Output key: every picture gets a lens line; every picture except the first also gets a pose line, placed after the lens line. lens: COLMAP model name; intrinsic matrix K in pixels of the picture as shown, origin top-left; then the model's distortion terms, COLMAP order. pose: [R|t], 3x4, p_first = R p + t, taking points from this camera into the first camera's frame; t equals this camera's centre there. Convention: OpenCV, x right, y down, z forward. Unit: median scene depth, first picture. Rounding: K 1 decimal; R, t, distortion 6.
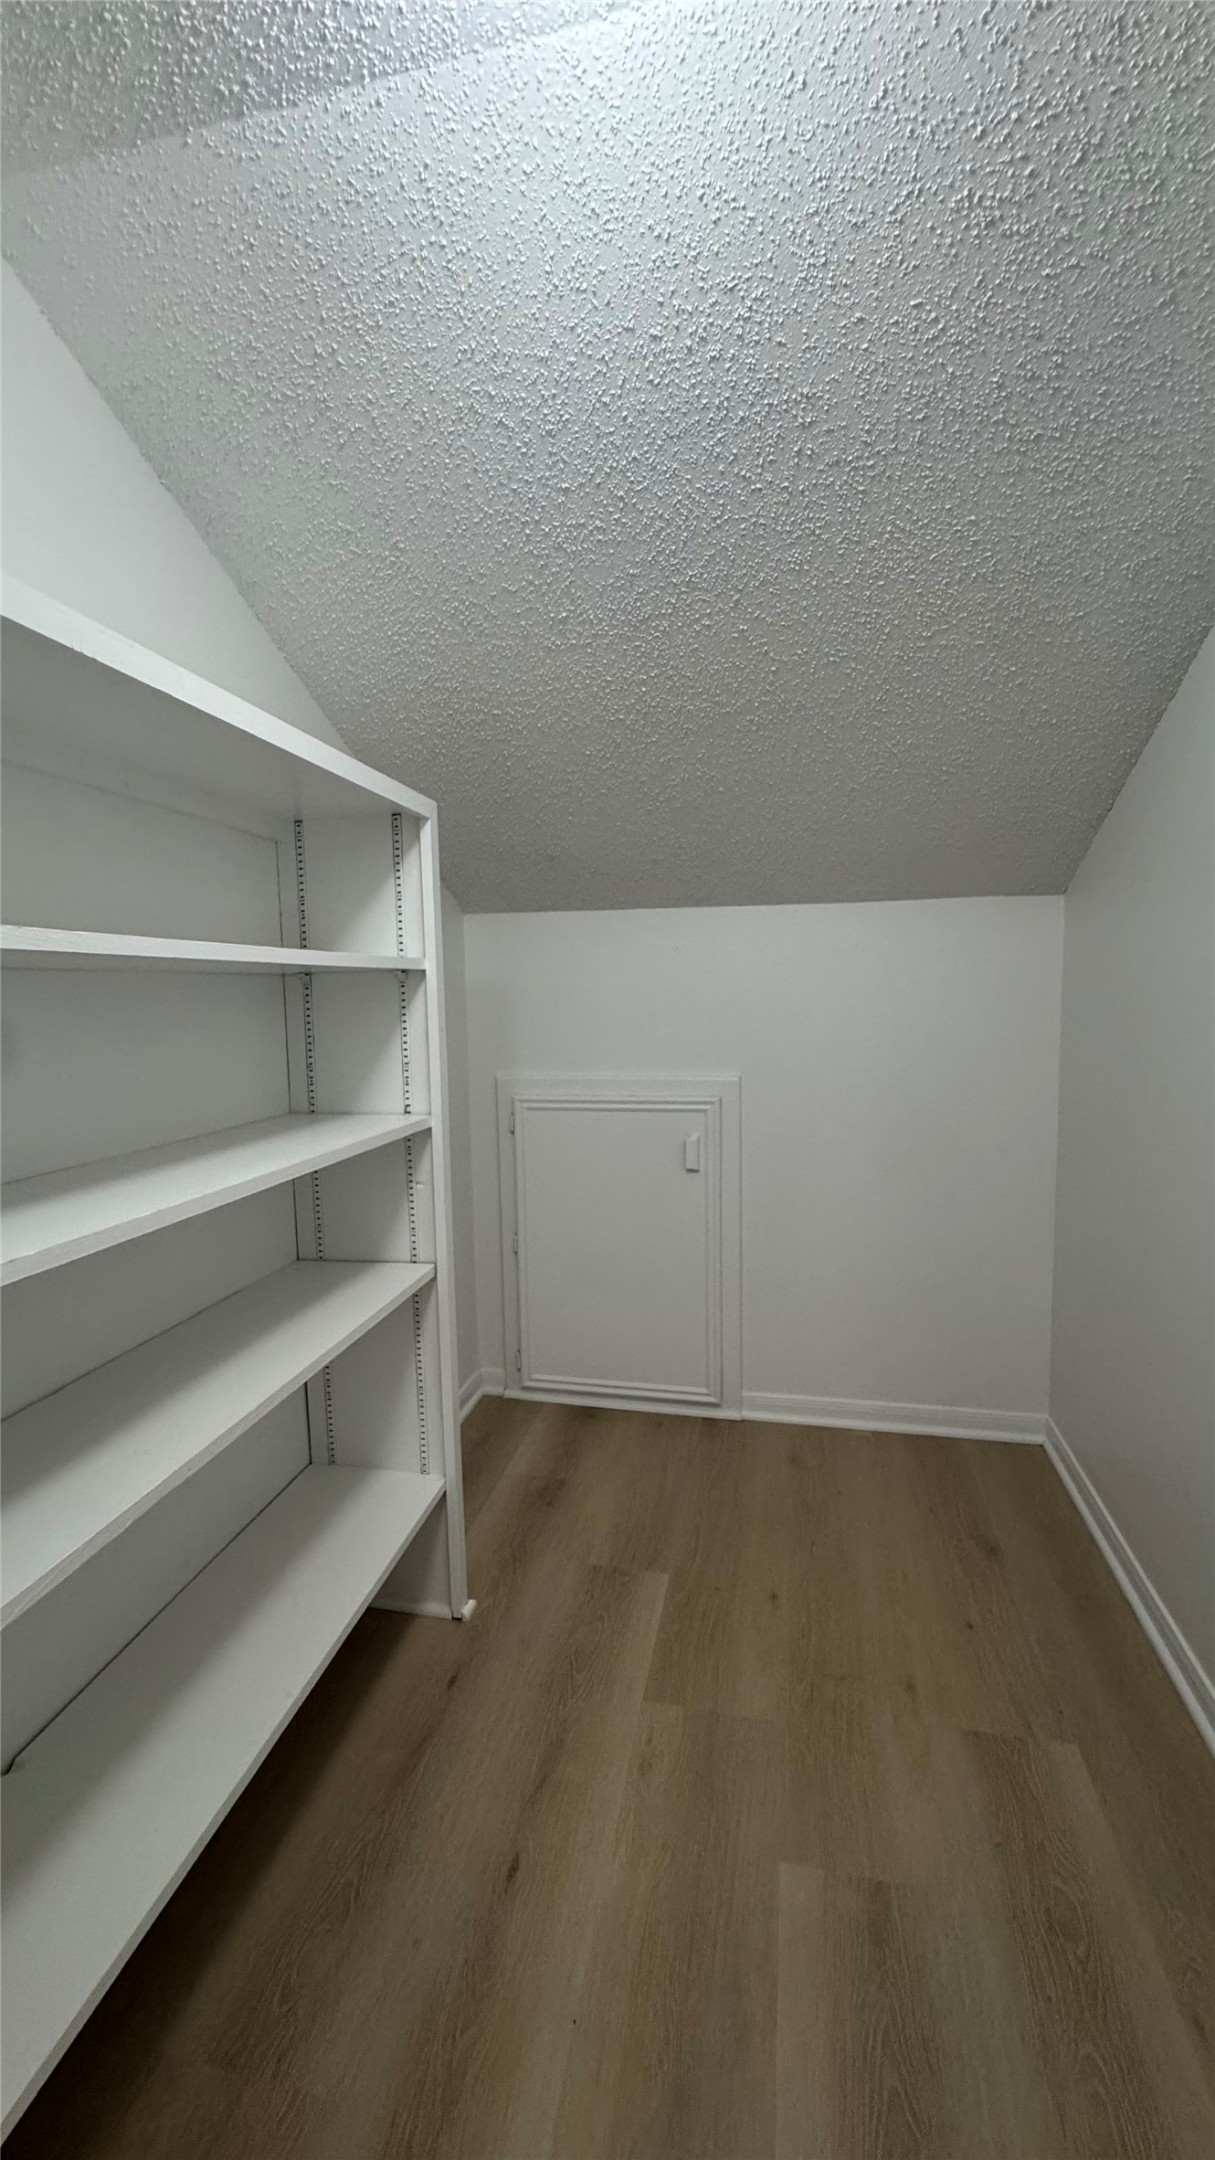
lens RADIAL K [[872.9, 0, 607.5], [0, 872.9, 1080.0], [0, 0, 1]] dist [-0.002466, 0.000109]
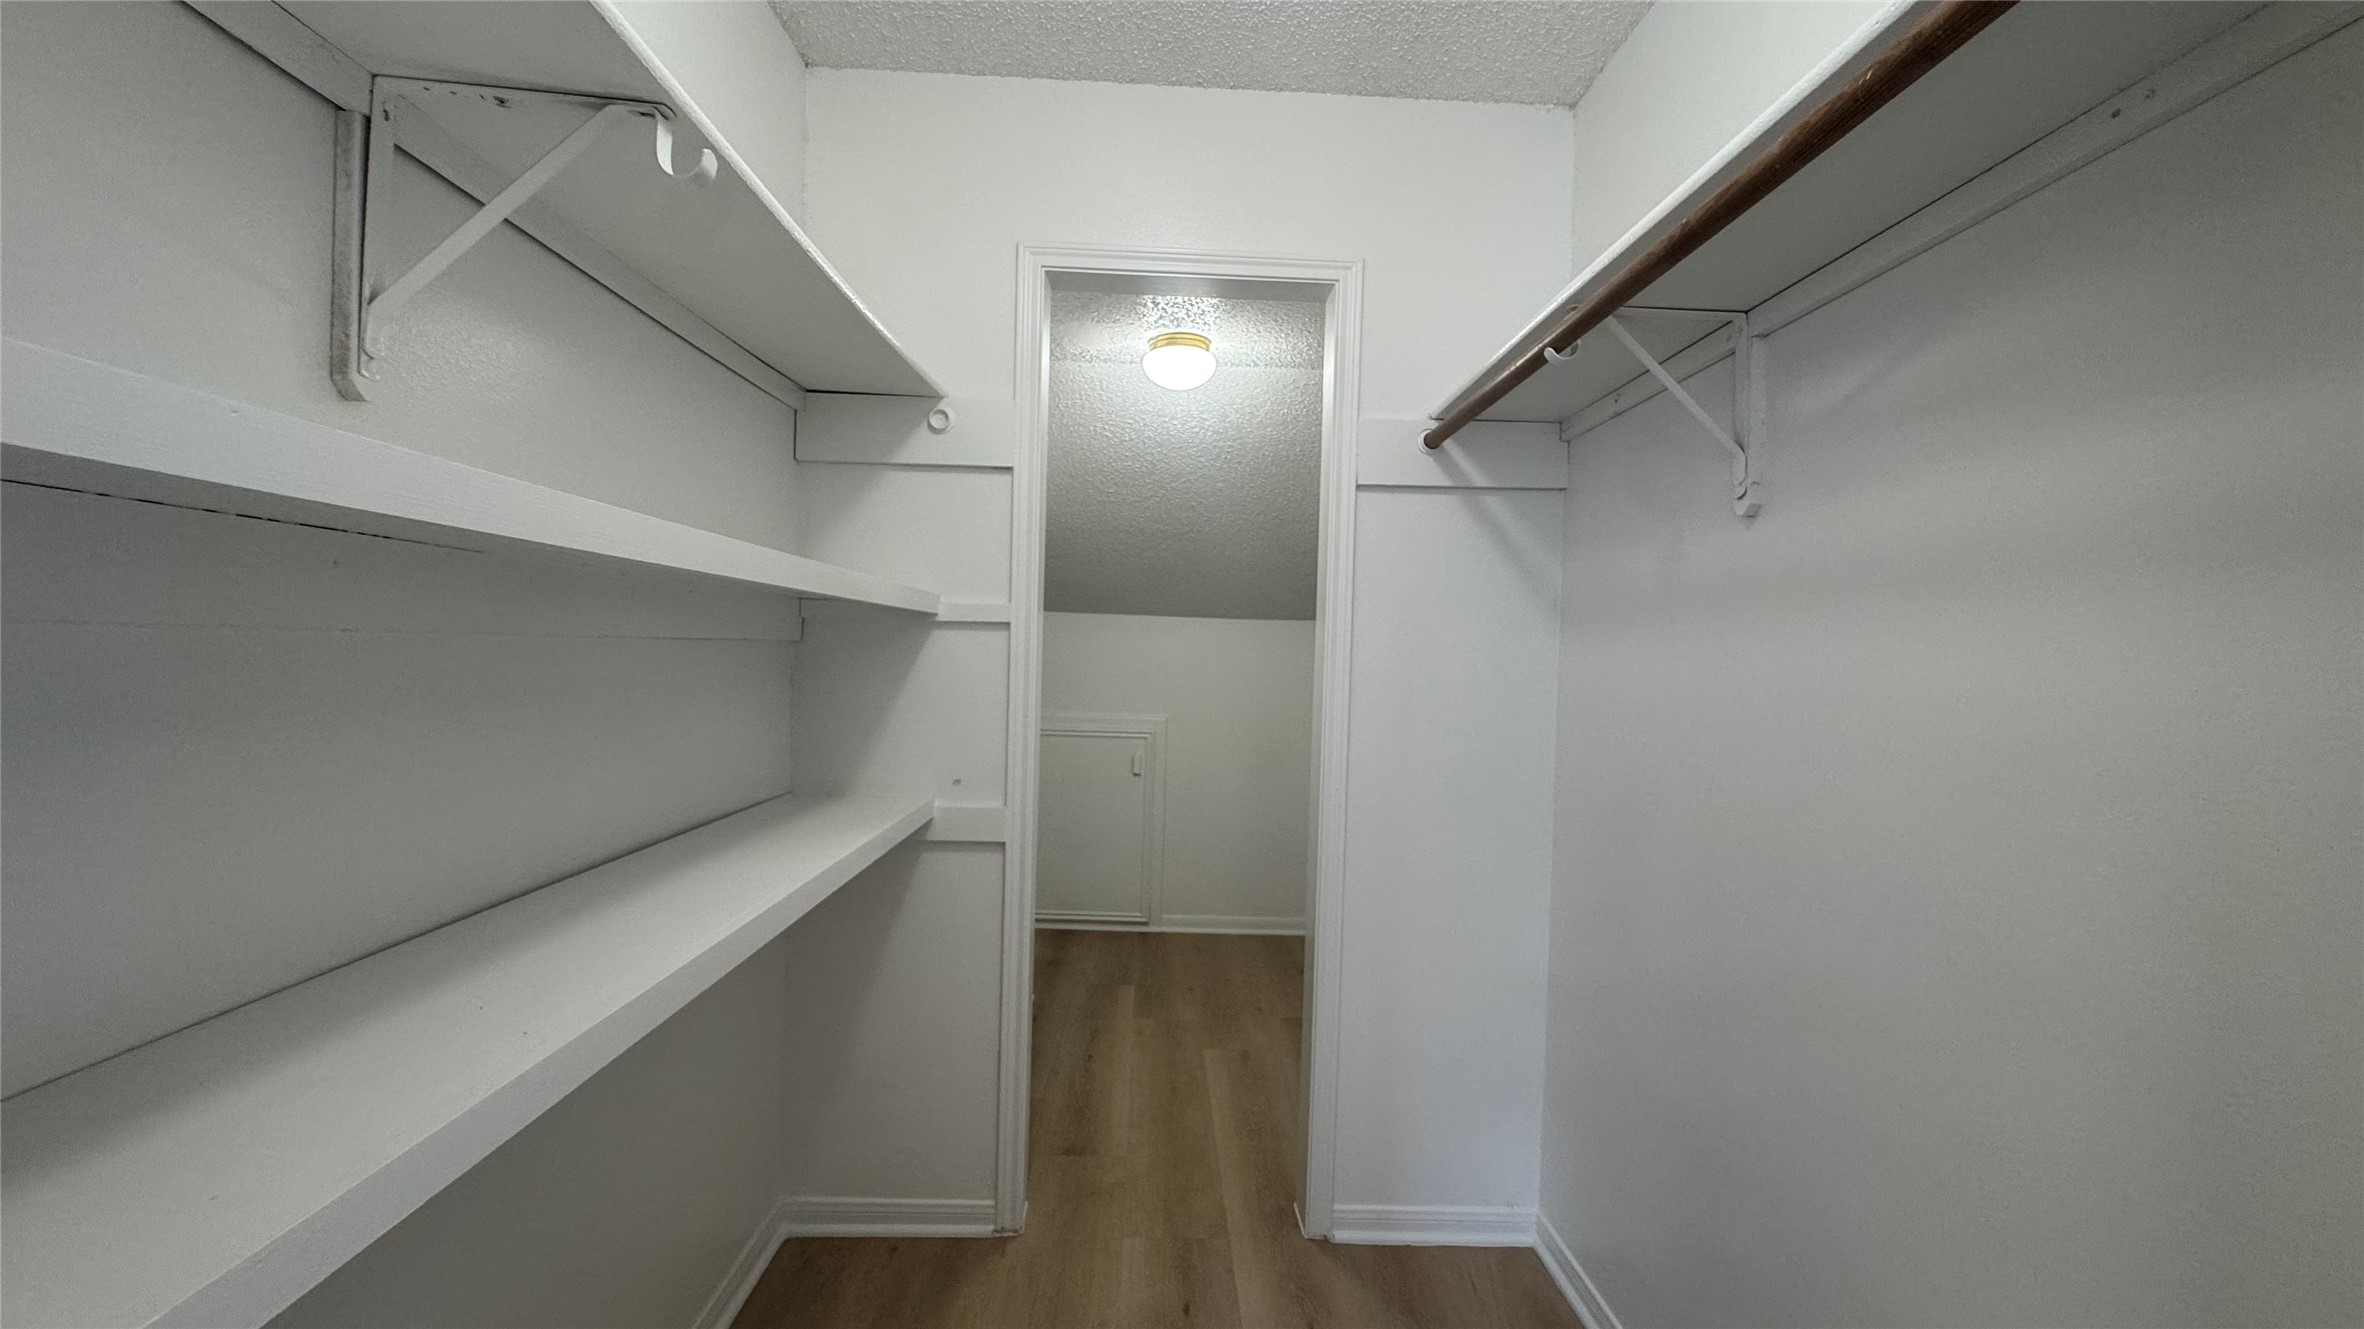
lens RADIAL K [[955.4, 0, 1182.0], [0, 955.4, 664.5], [0, 0, 1]] dist [-0.002466, 0.000109]
pose [[0.970504, 0.042712, 0.237269, -0.259745], [-0.021305, 0.995525, -0.092066, 0.060560], [-0.240140, 0.084296, 0.967071, -0.785510]]
